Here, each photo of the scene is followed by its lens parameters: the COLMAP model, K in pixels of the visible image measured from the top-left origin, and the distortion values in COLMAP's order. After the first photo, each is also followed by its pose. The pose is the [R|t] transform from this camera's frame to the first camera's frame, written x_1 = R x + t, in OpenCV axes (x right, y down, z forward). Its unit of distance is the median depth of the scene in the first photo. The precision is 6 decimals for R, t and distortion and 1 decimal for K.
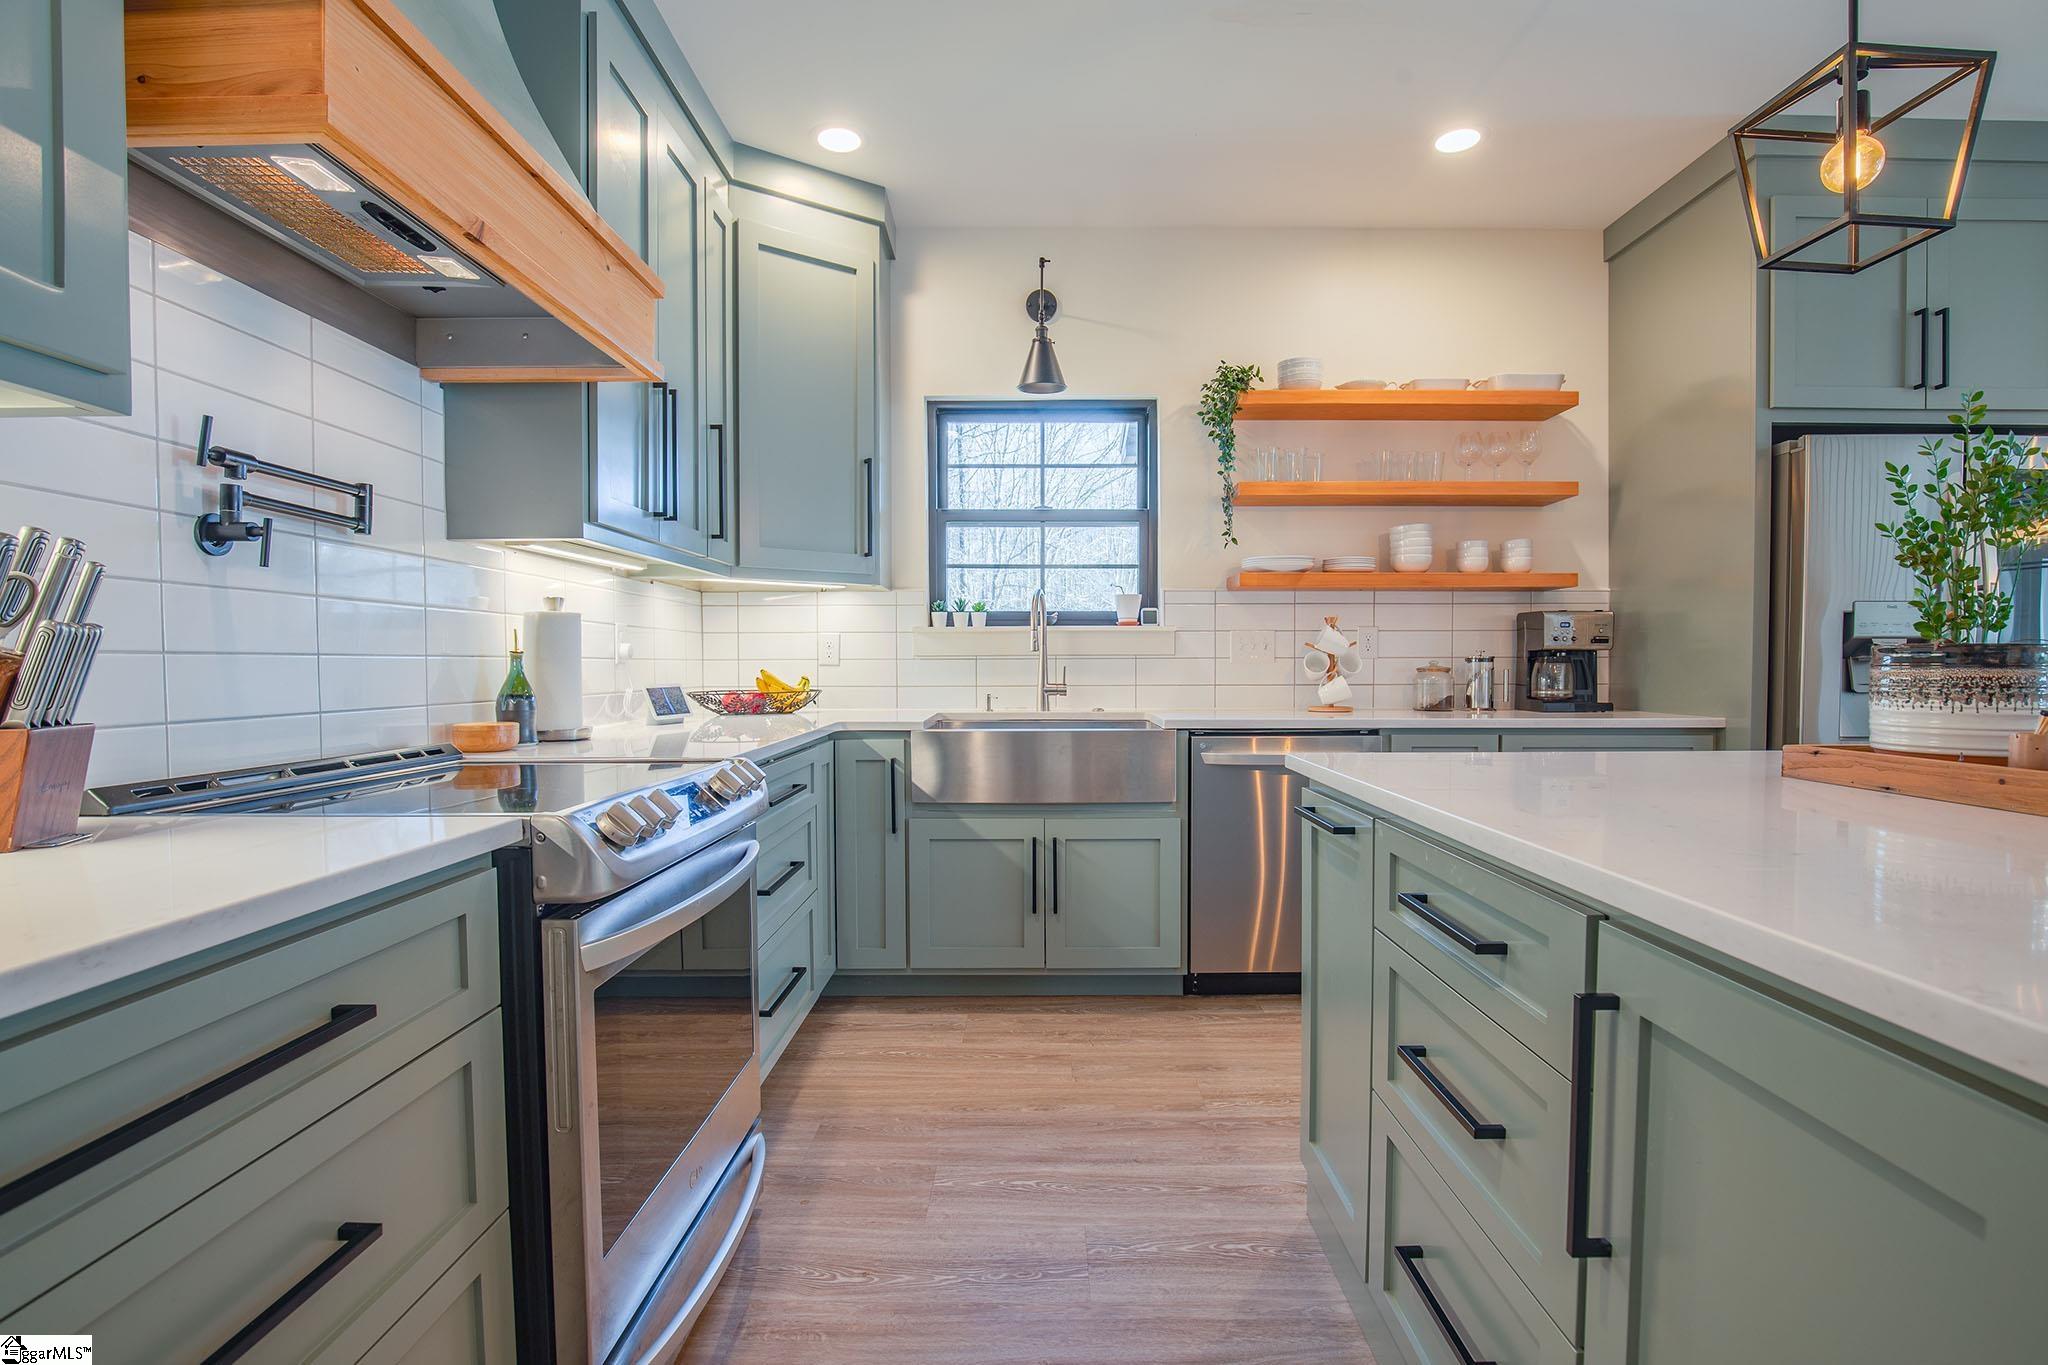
lens RADIAL K [[952.0, 0, 1028.1], [0, 952.0, 688.1], [0, 0, 1]] dist [-0.025433, 0.002243]
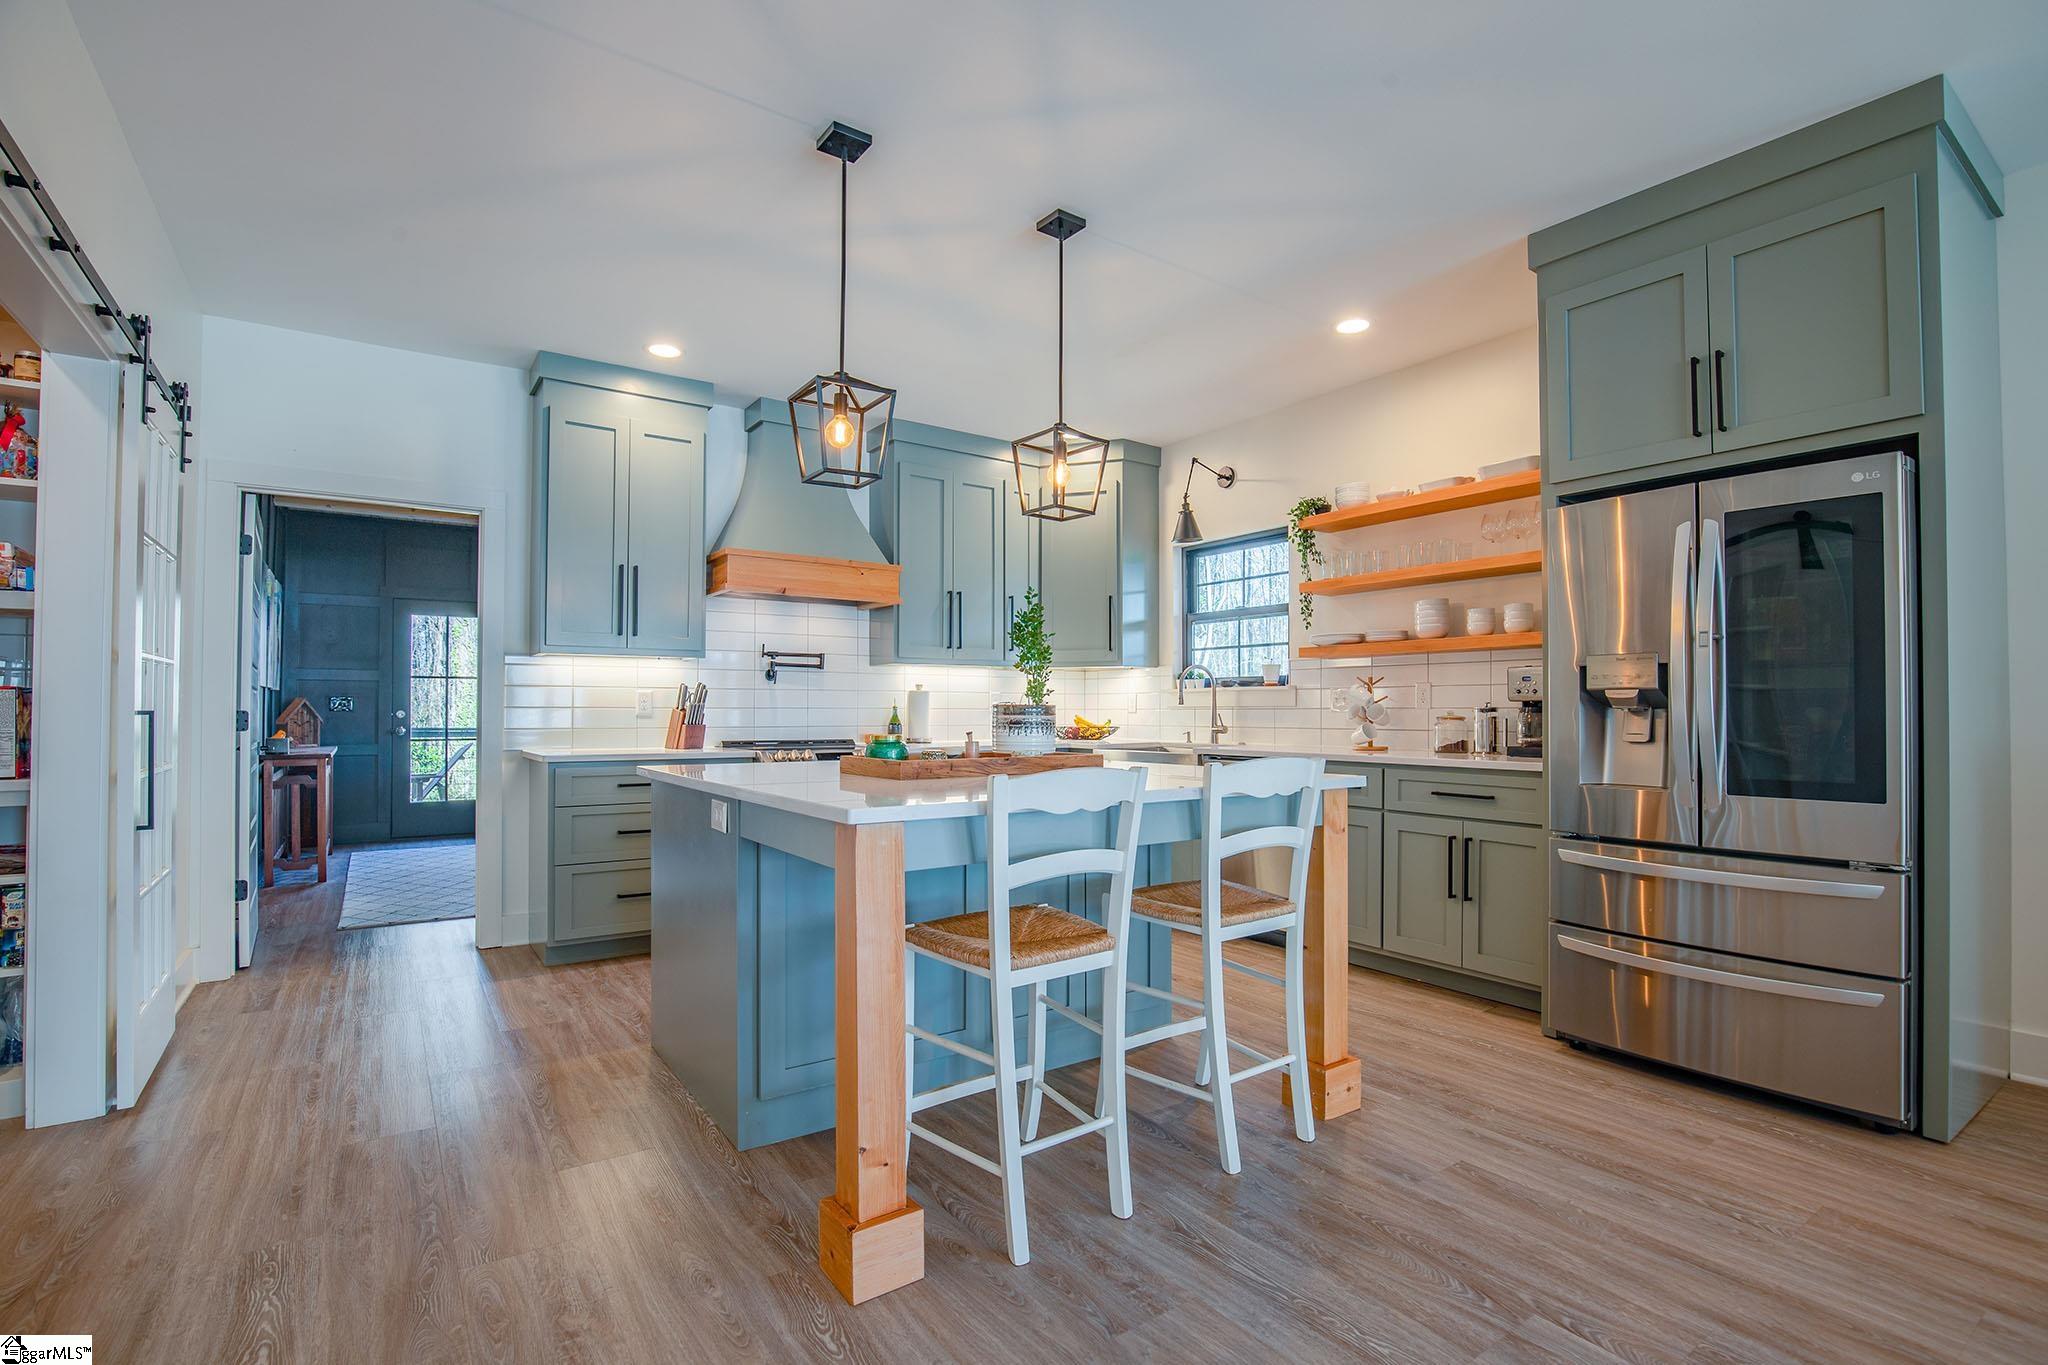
lens RADIAL K [[952.0, 0, 1058.5], [0, 952.0, 694.1], [0, 0, 1]] dist [-0.025433, 0.002243]
pose [[0.589546, -0.012667, -0.807635, 1.135974], [-0.022881, 0.999214, -0.032374, 0.000056], [0.807410, 0.037566, 0.588793, -0.104499]]
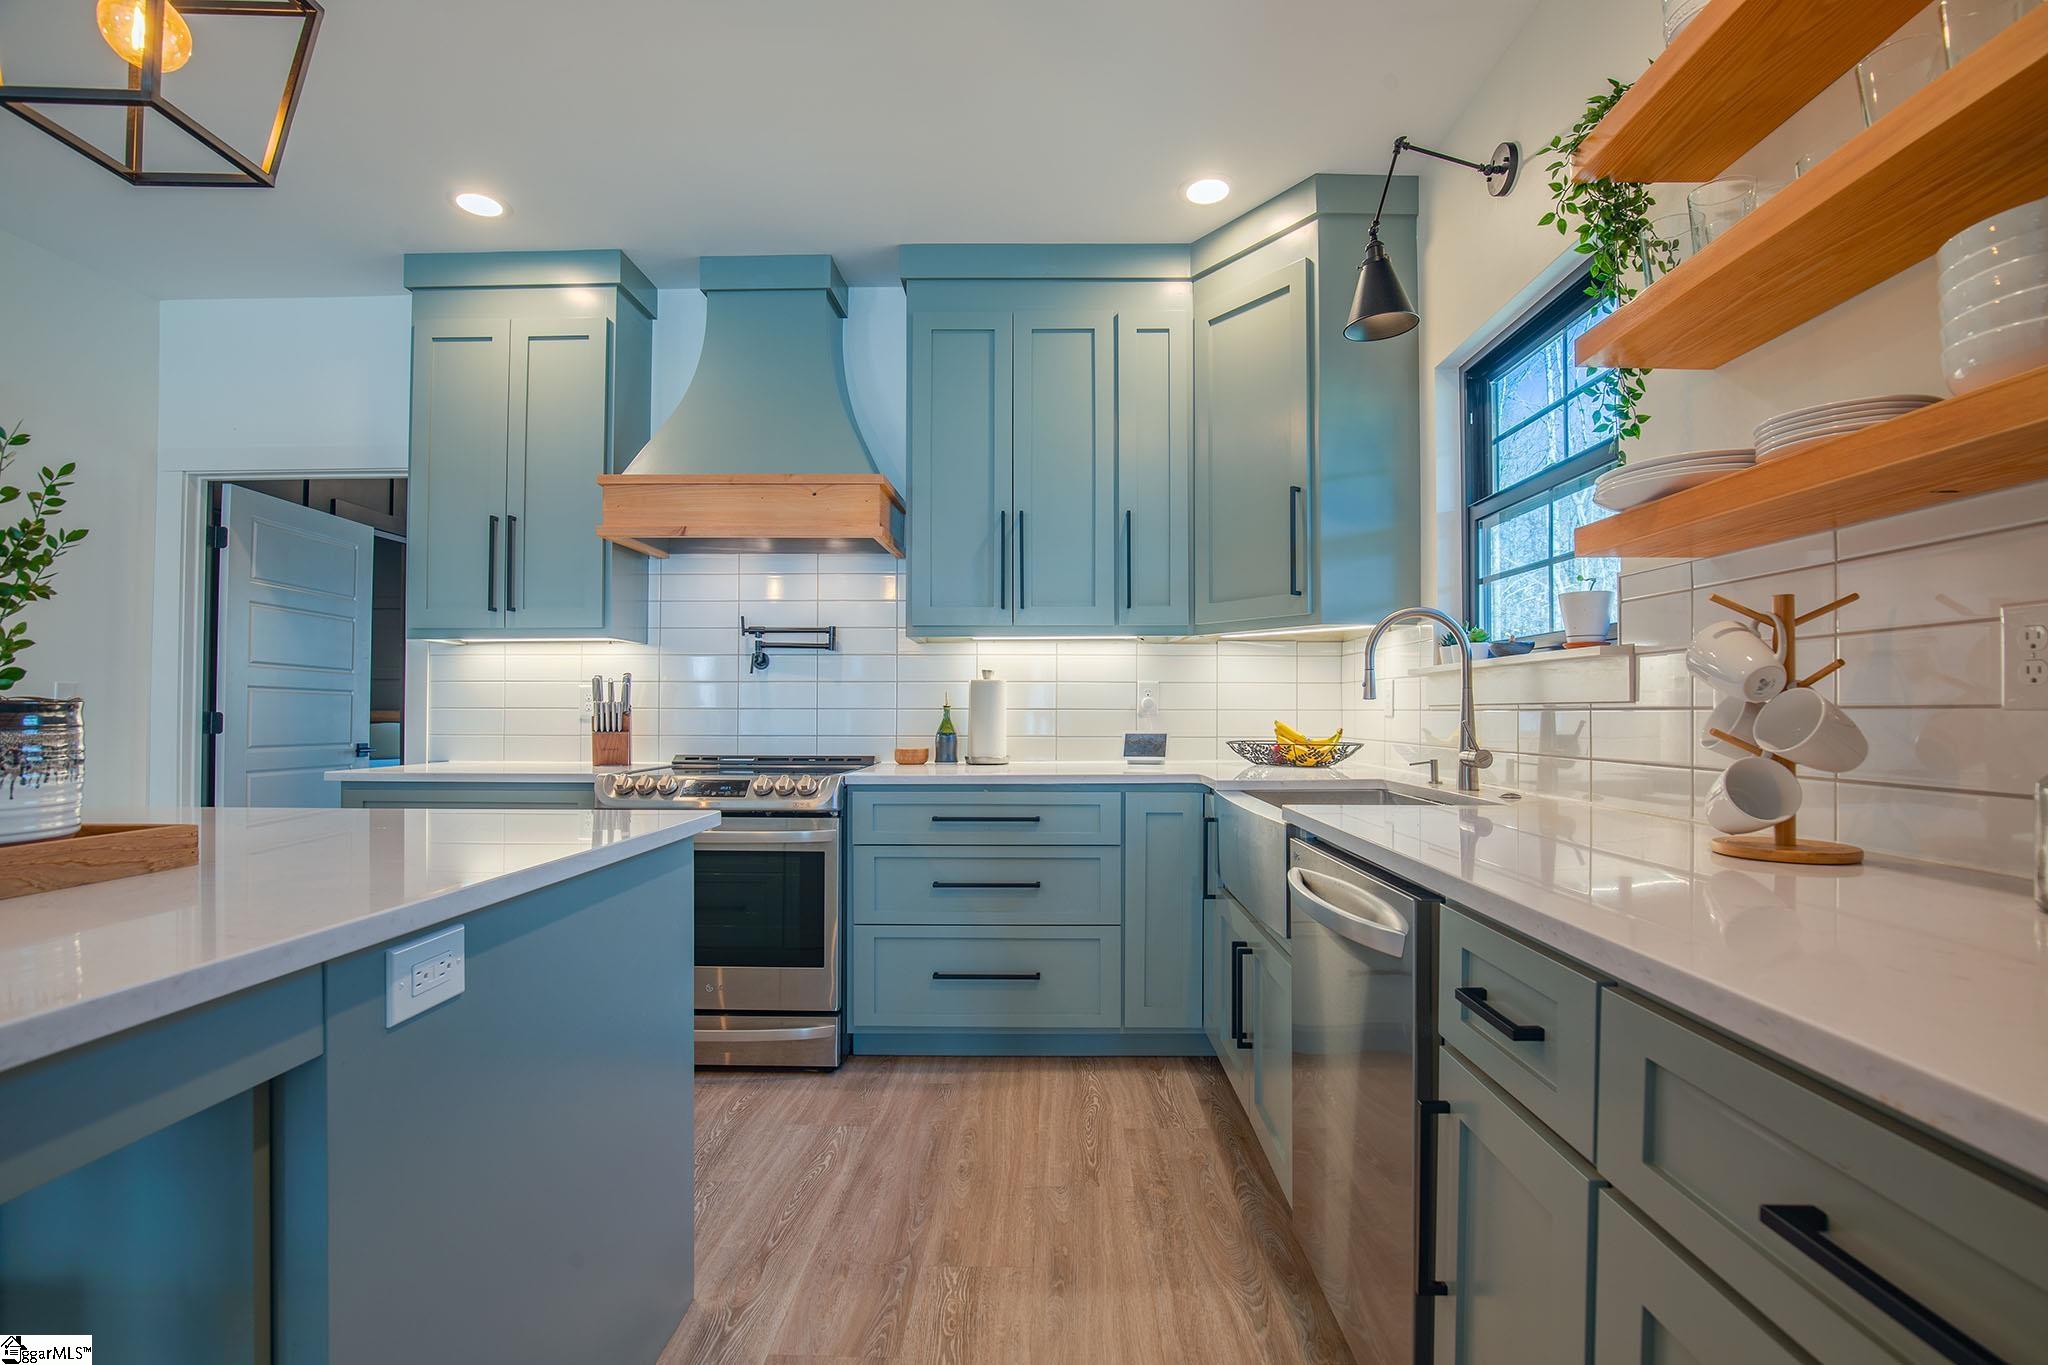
lens RADIAL K [[952.0, 0, 1036.3], [0, 952.0, 696.1], [0, 0, 1]] dist [-0.025433, 0.002243]
pose [[0.005286, -0.019136, -0.999803, 0.684237], [-0.025036, 0.999501, -0.019263, -0.018268], [0.999673, 0.025133, 0.004804, 0.717673]]
